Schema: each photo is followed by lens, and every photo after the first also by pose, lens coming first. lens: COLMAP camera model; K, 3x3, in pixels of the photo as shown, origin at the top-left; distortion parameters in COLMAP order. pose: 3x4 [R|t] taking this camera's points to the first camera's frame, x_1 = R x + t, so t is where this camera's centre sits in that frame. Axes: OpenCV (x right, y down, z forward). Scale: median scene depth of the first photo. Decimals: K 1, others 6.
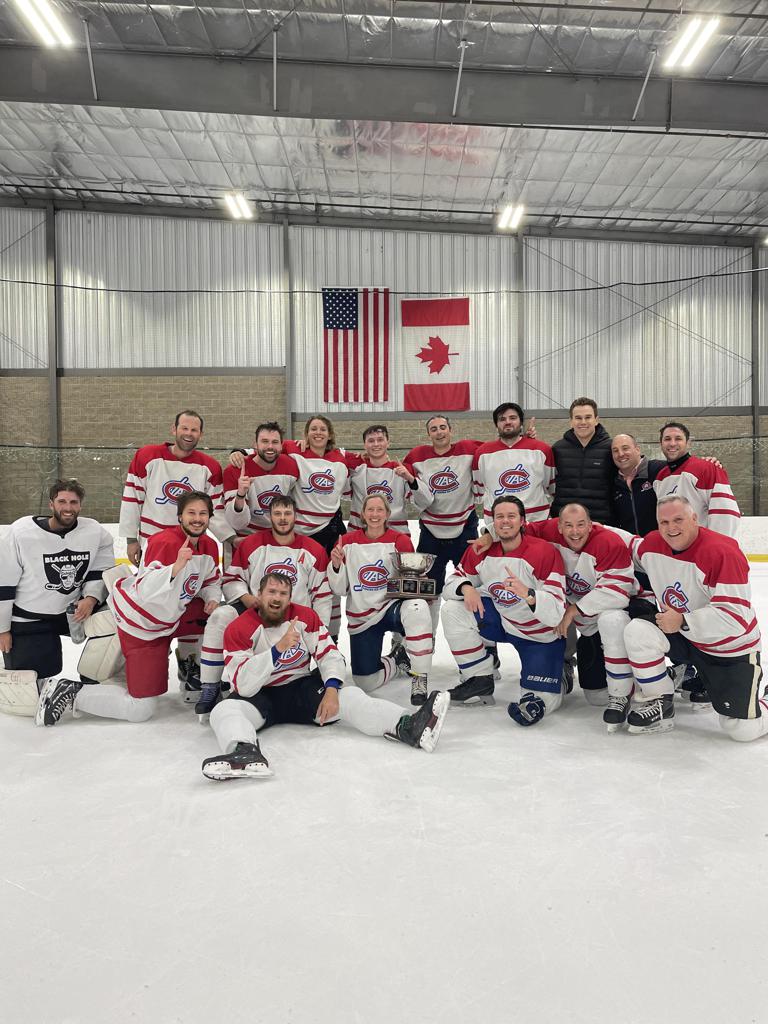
lens RADIAL K [[766.9, 0, 388.0], [0, 766.9, 508.7], [0, 0, 1]] dist [0.064991, 0.000296]
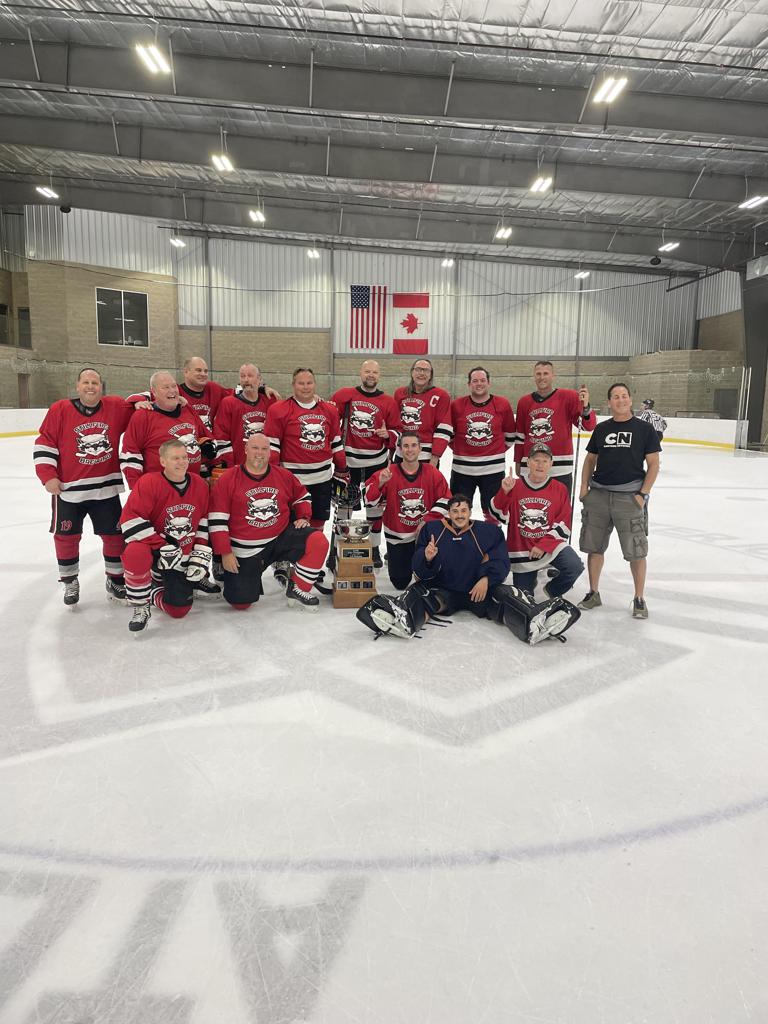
lens RADIAL K [[771.4, 0, 380.5], [0, 771.4, 514.1], [0, 0, 1]] dist [0.073442, -0.095775]
pose [[0.999646, 0.026155, 0.004950, -0.008157], [-0.026601, 0.988564, 0.148436, -0.019749], [-0.001011, -0.148515, 0.988910, -0.929807]]
